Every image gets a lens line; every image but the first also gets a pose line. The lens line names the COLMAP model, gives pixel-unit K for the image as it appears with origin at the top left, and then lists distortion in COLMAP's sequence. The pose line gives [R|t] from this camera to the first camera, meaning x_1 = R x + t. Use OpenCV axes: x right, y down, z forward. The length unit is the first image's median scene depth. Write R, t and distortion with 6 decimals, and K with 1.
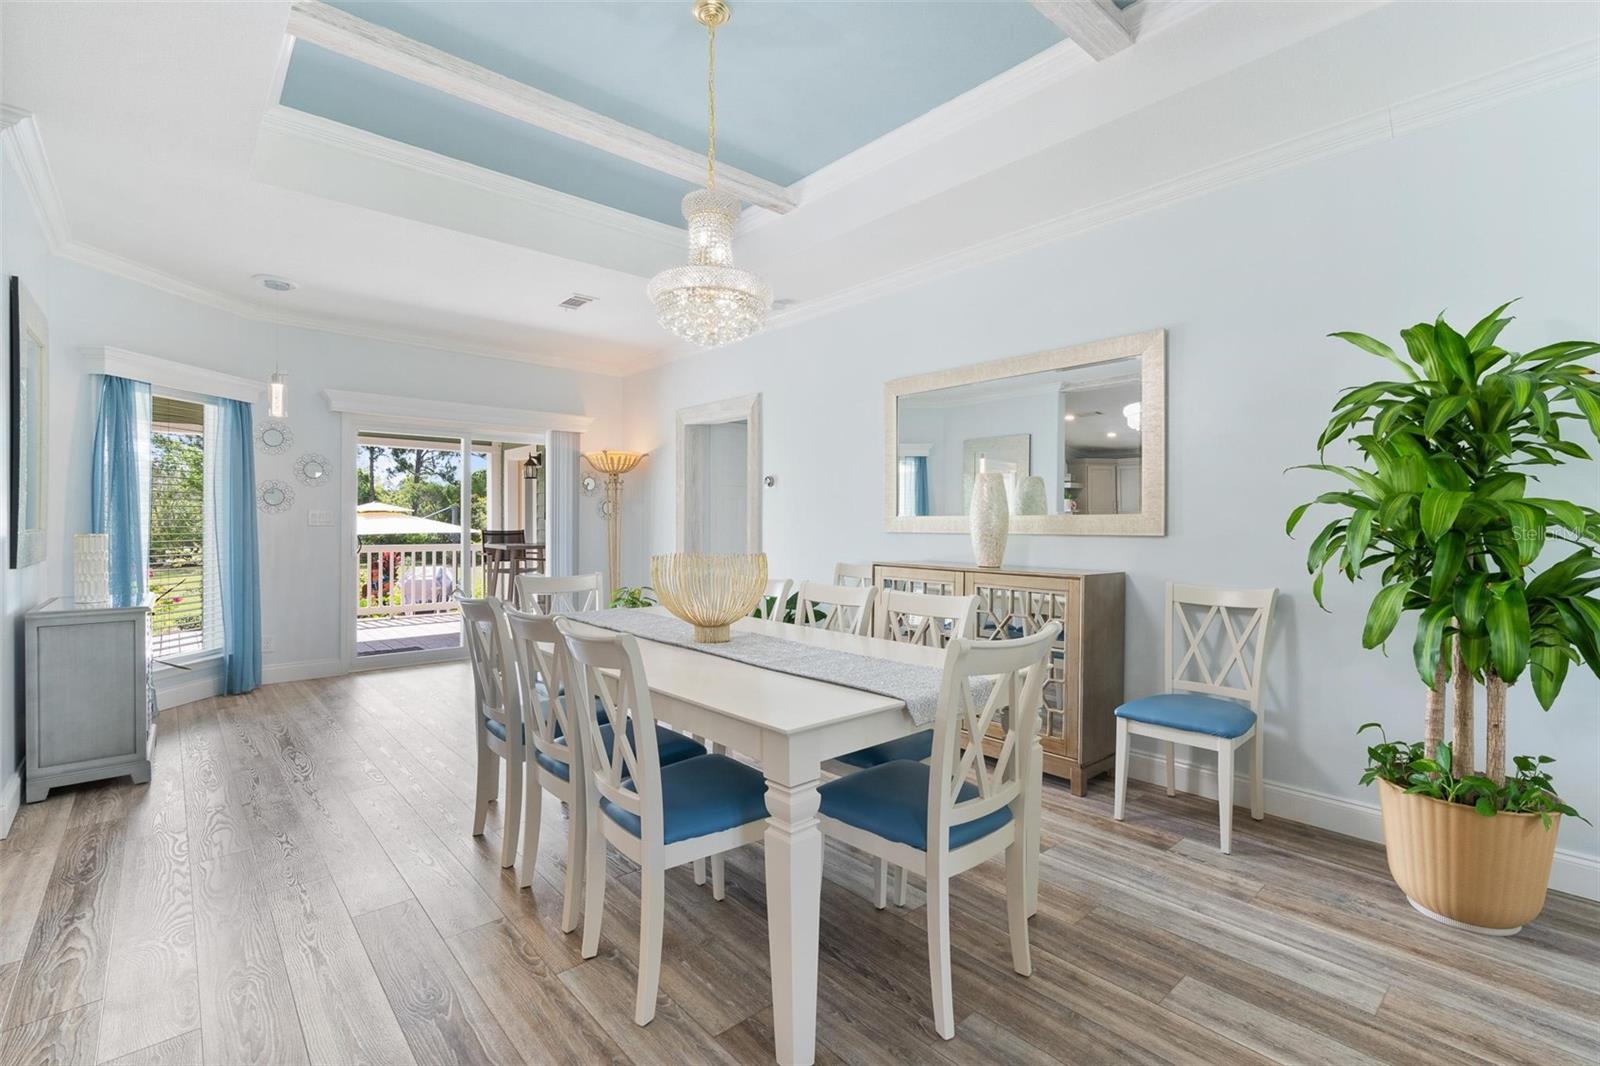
lens RADIAL K [[719.9, 0, 806.0], [0, 719.9, 521.9], [0, 0, 1]] dist [-0.011517, 0.005305]
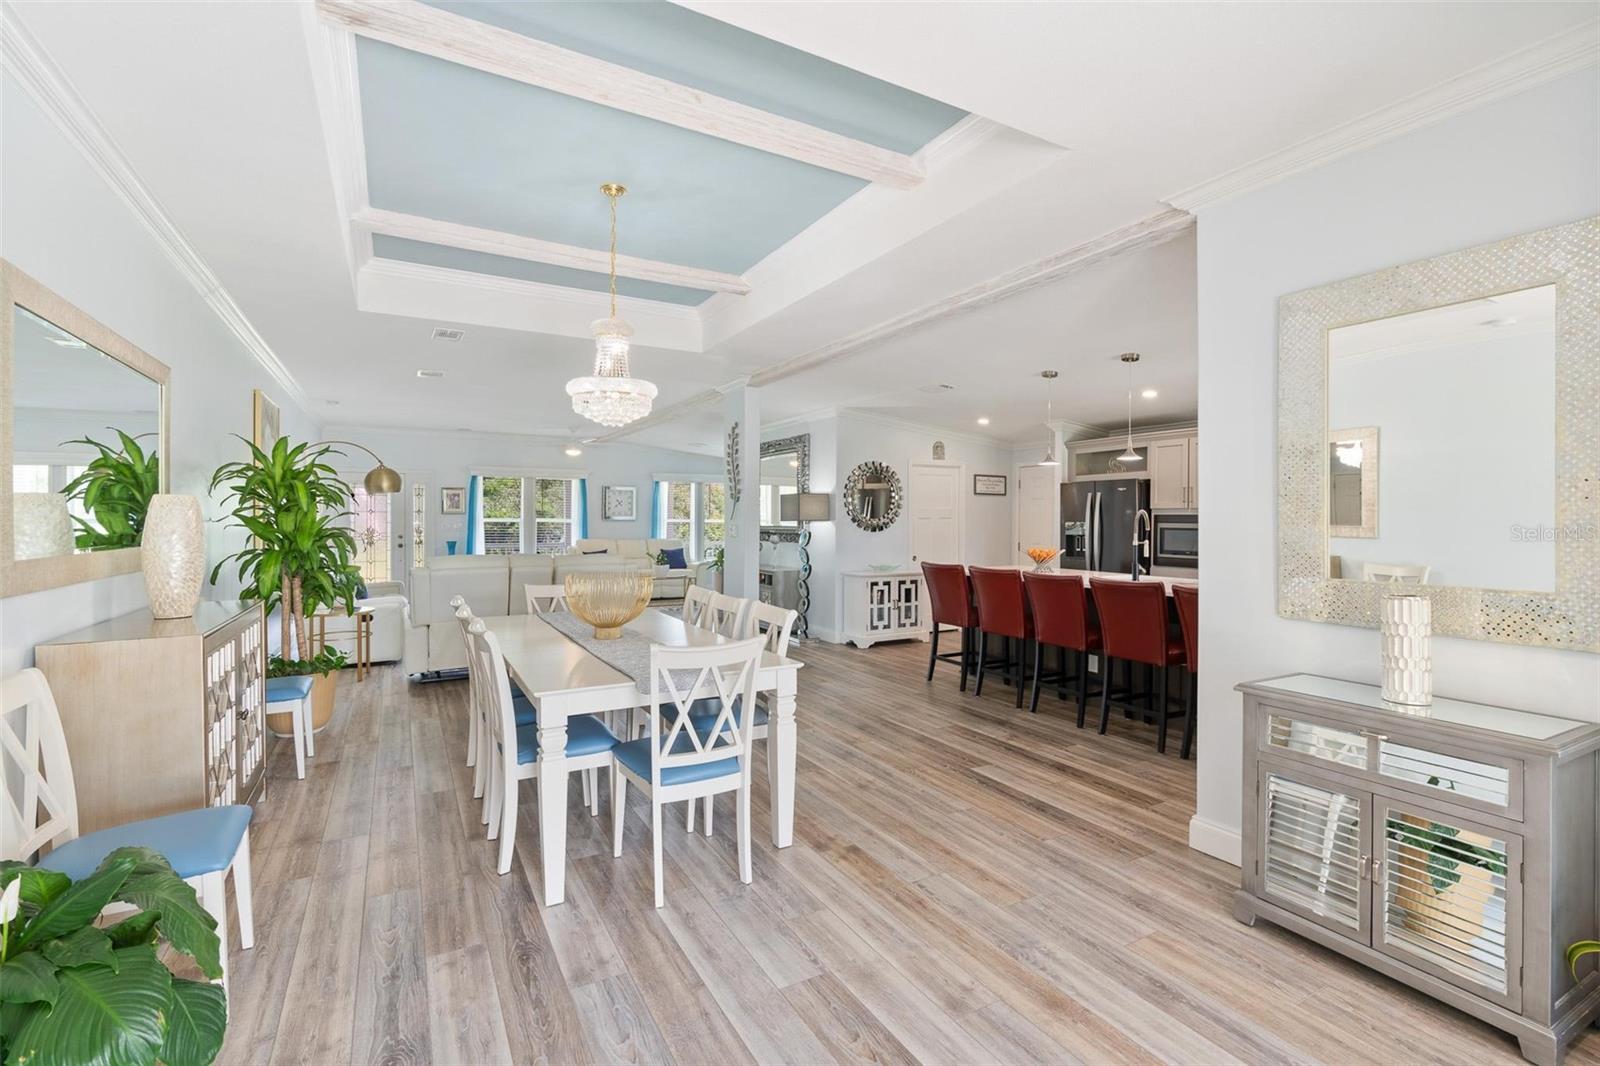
lens RADIAL K [[719.9, 0, 797.1], [0, 719.9, 521.5], [0, 0, 1]] dist [-0.011517, 0.005305]
pose [[-0.977114, -0.005907, 0.212634, -0.443731], [-0.004779, 0.999972, 0.005818, -0.036472], [-0.212662, 0.004669, -0.977115, 1.317247]]
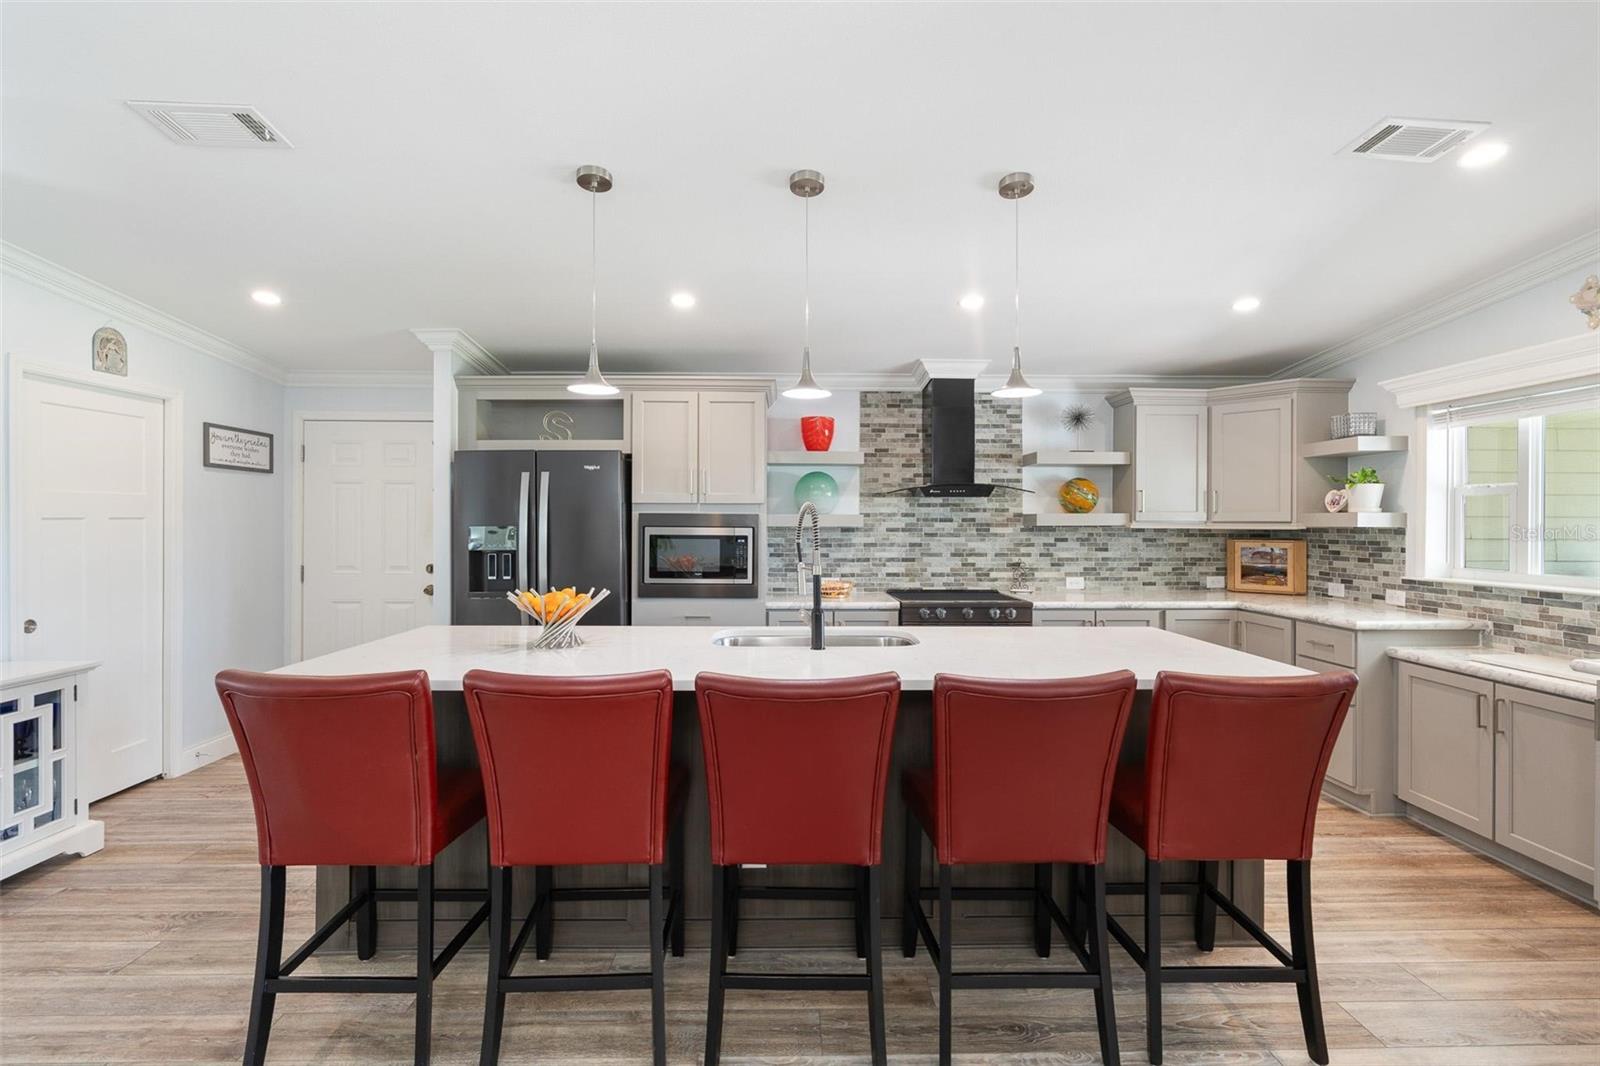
lens RADIAL K [[719.9, 0, 800.6], [0, 719.9, 523.5], [0, 0, 1]] dist [-0.011517, 0.005305]
pose [[-0.647633, -0.003774, -0.761943, -0.298786], [-0.005299, 0.999986, -0.000449, -0.033617], [0.761934, 0.003747, -0.647644, 0.432161]]
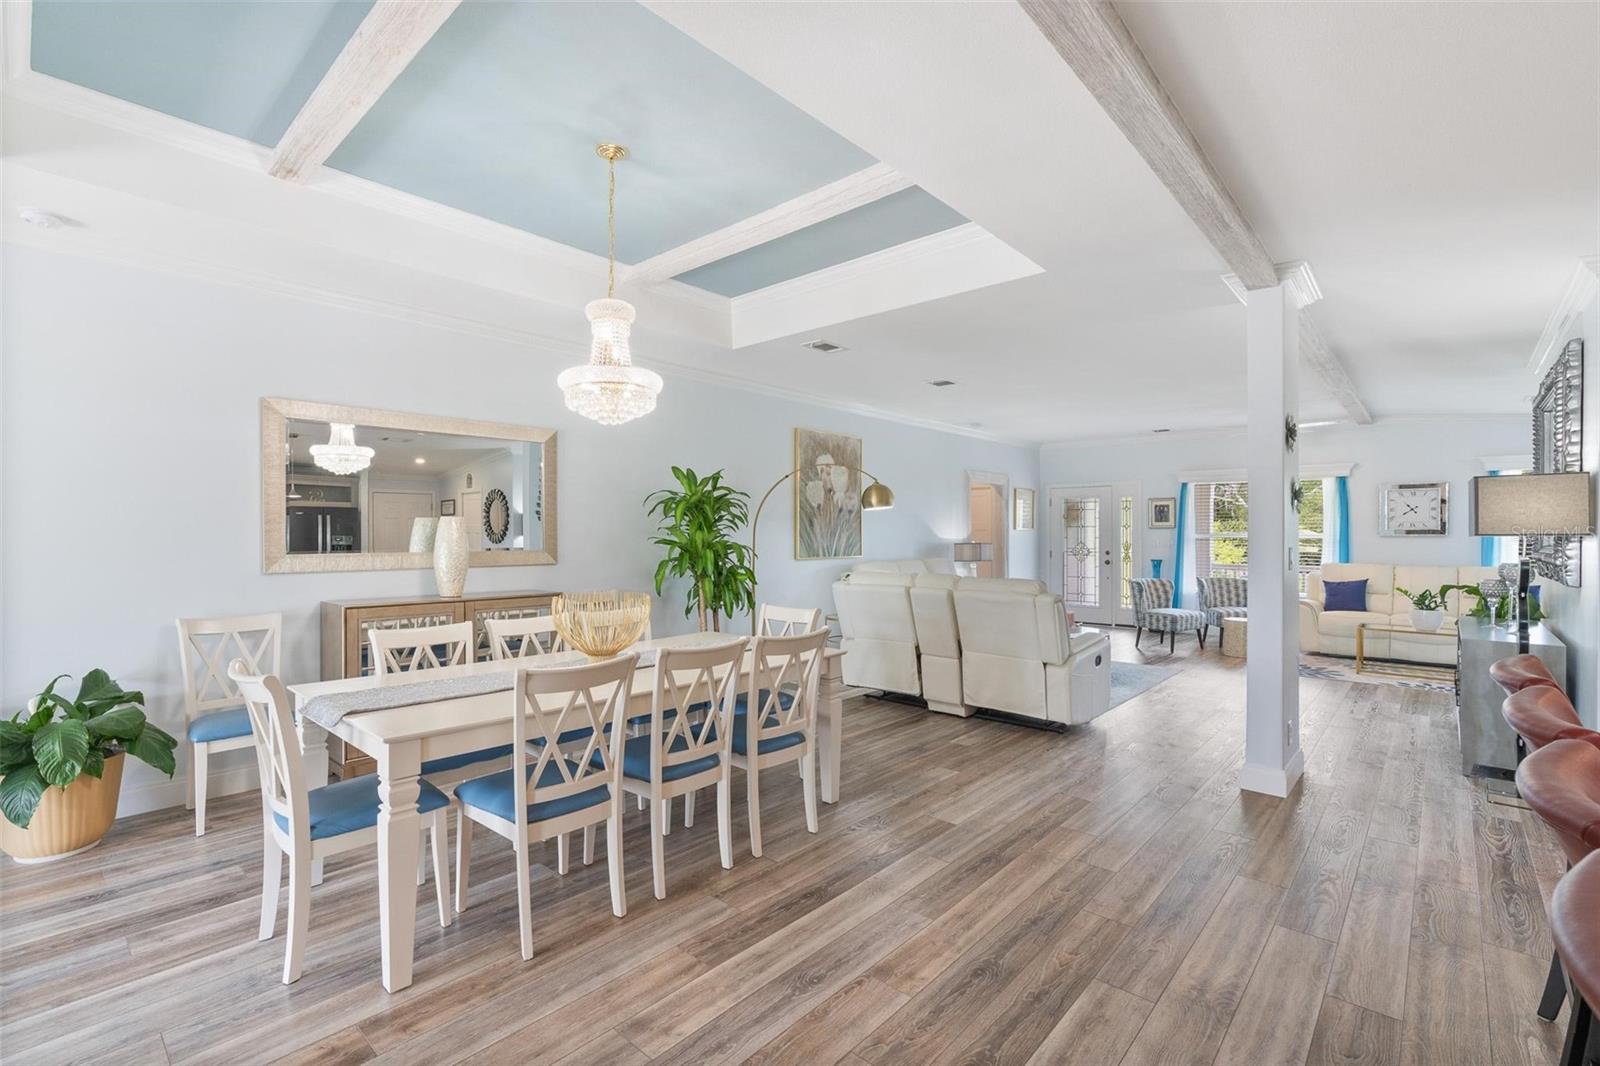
lens RADIAL K [[719.9, 0, 804.9], [0, 719.9, 533.5], [0, 0, 1]] dist [-0.011517, 0.005305]
pose [[-0.115541, -0.004392, 0.993293, -0.788395], [-0.000524, 0.999990, 0.004360, -0.034731], [-0.993303, -0.000017, -0.115542, 0.465208]]
